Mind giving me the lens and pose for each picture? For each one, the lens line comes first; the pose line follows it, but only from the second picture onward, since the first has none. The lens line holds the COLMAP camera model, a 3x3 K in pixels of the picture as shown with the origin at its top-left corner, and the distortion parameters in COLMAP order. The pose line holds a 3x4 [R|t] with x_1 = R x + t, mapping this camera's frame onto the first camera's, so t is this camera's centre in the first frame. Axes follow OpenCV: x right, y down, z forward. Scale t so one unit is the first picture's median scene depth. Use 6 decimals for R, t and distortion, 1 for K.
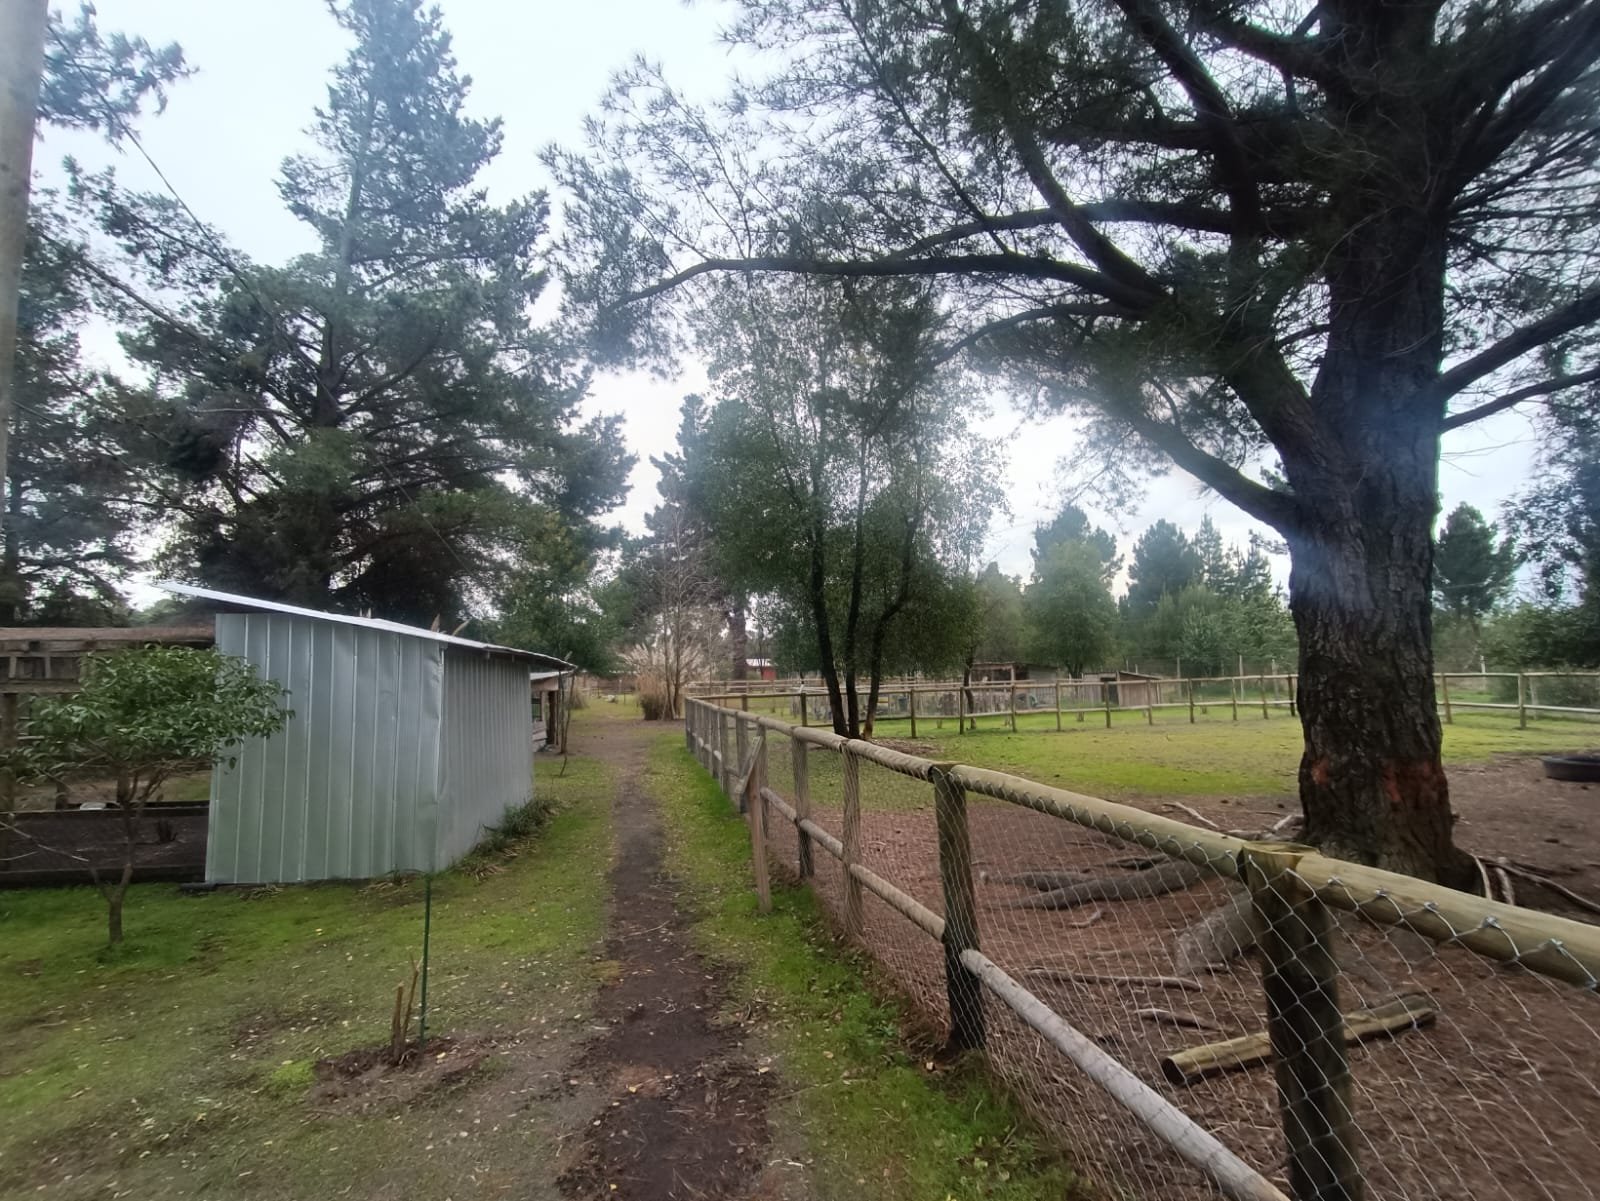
lens RADIAL K [[735.8, 0, 801.5], [0, 735.8, 612.3], [0, 0, 1]] dist [-0.001186, 0.000311]
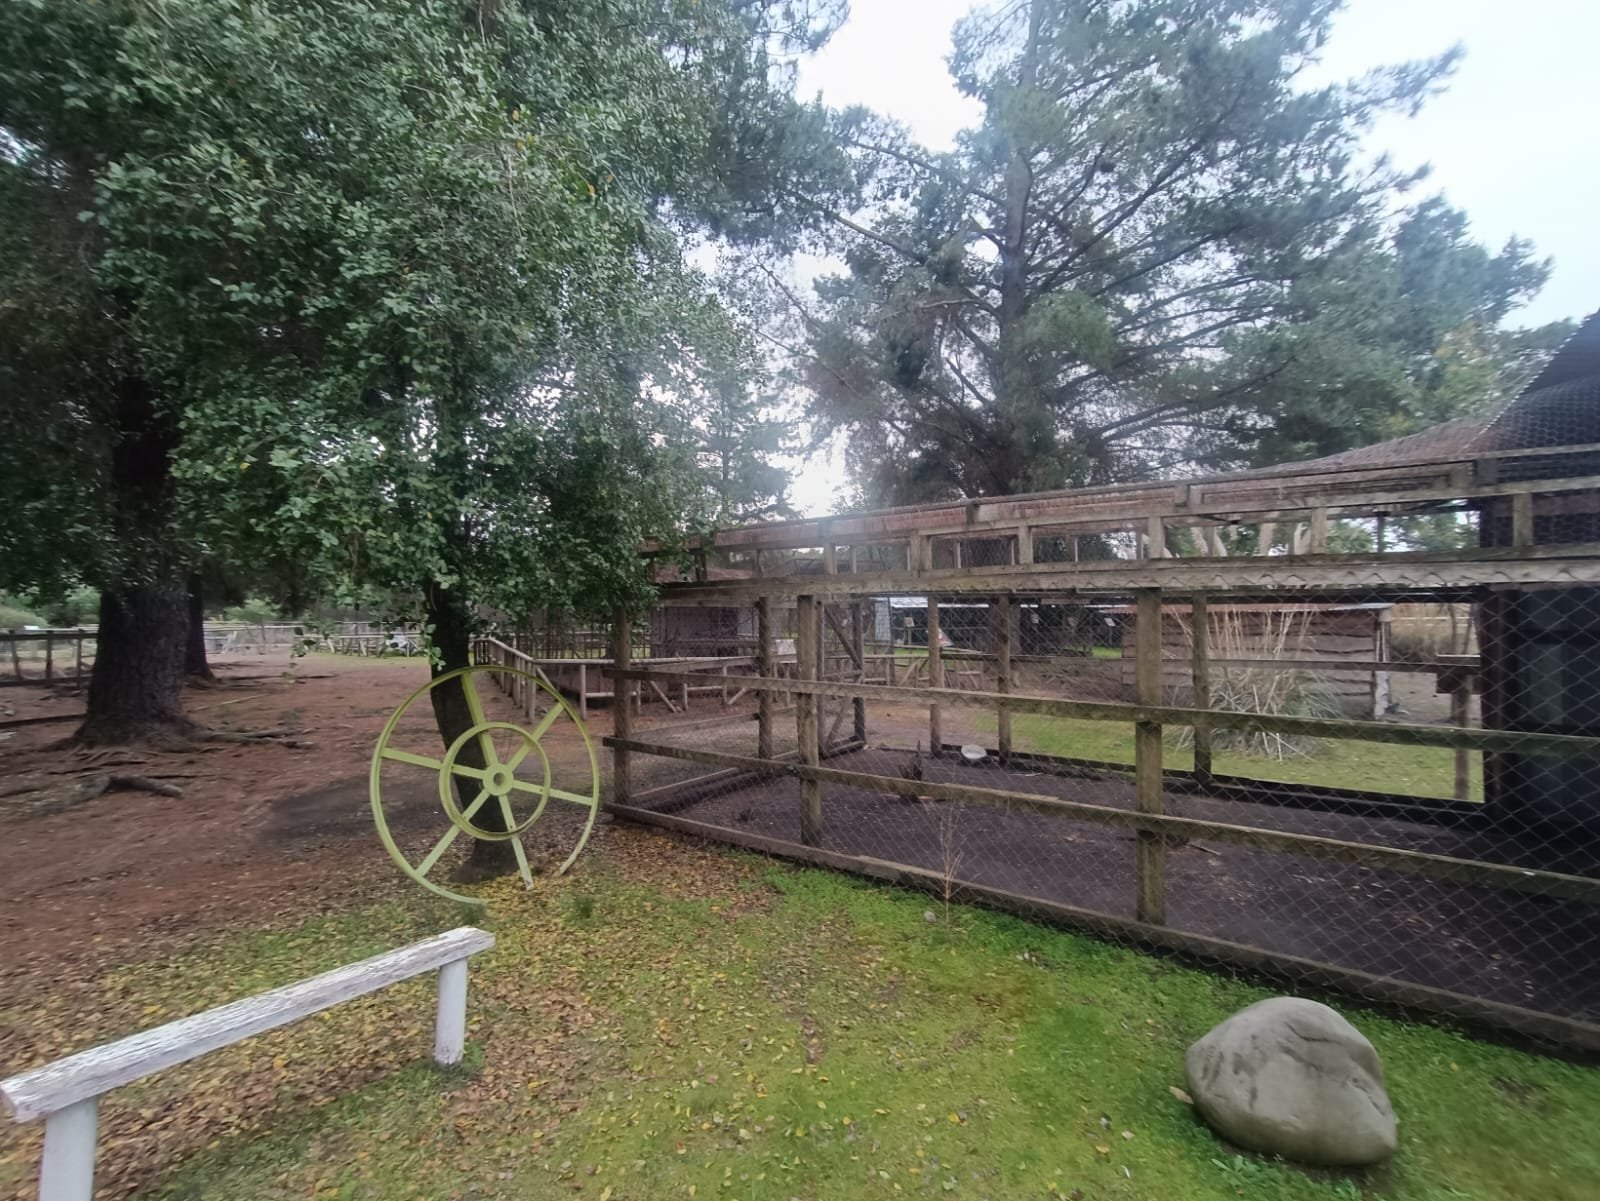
lens RADIAL K [[735.8, 0, 801.5], [0, 735.8, 612.3], [0, 0, 1]] dist [-0.001186, 0.000311]
pose [[0.769305, 0.010360, -0.638798, -0.263256], [0.046419, 0.996319, 0.072061, 0.023565], [0.637193, -0.085089, 0.765993, 0.132116]]
